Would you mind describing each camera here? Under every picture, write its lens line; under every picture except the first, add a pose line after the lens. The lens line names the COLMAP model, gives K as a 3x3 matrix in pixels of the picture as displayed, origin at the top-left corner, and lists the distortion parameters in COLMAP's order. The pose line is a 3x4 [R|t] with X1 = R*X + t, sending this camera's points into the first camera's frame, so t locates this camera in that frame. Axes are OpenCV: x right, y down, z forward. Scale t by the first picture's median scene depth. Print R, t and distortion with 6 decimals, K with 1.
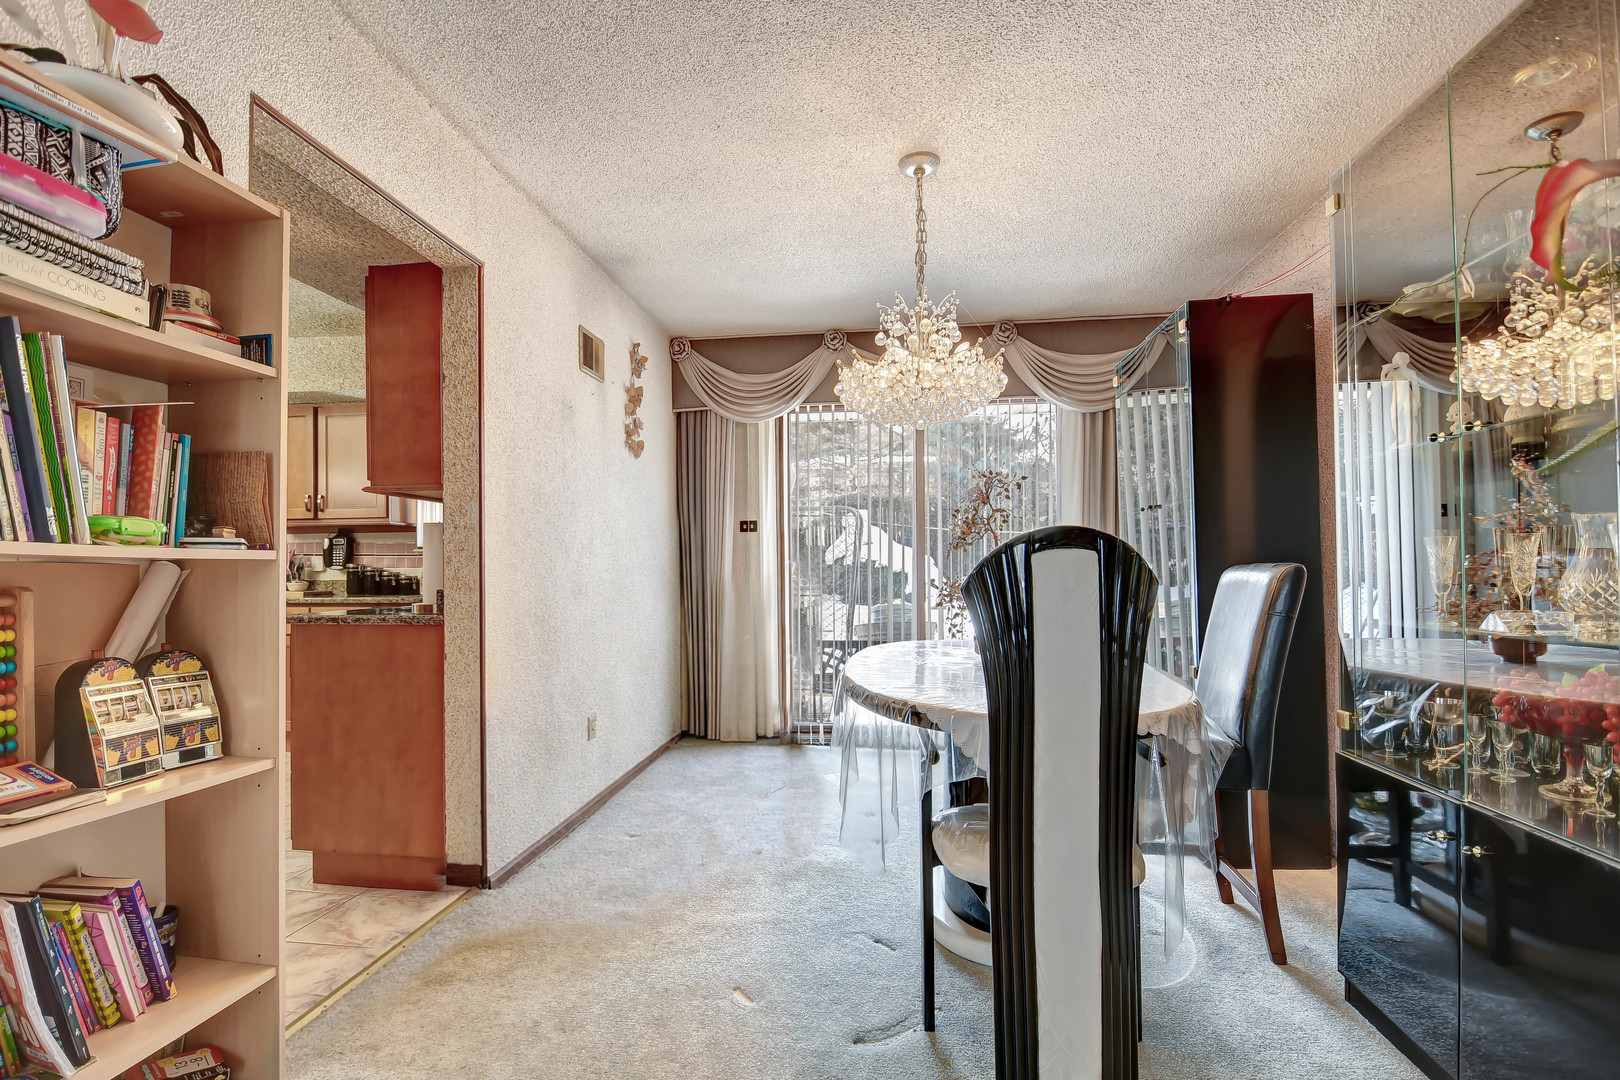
lens RADIAL K [[742.6, 0, 808.7], [0, 742.6, 556.4], [0, 0, 1]] dist [0.019188, -0.023371]
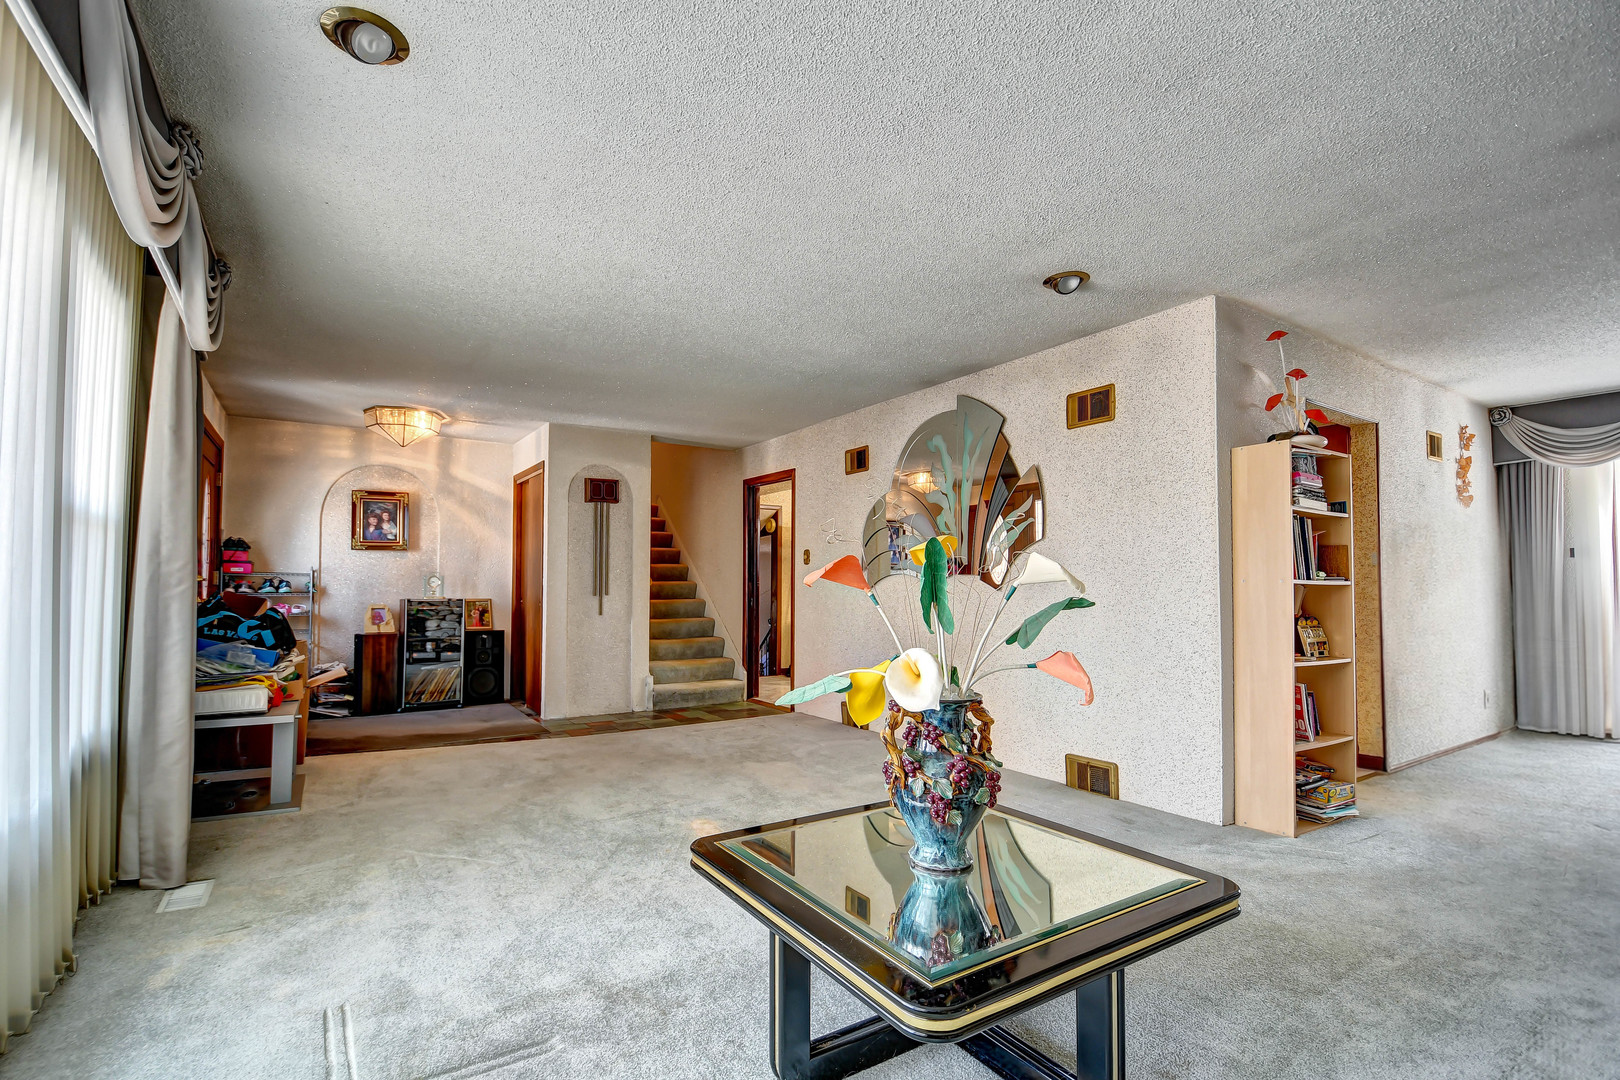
lens RADIAL K [[742.6, 0, 808.7], [0, 742.6, 556.4], [0, 0, 1]] dist [0.019188, -0.023371]
pose [[0.640892, -0.031640, -0.766979, 0.037313], [0.008107, 0.999373, -0.034452, -0.007544], [0.767588, 0.015862, 0.640747, -0.808414]]
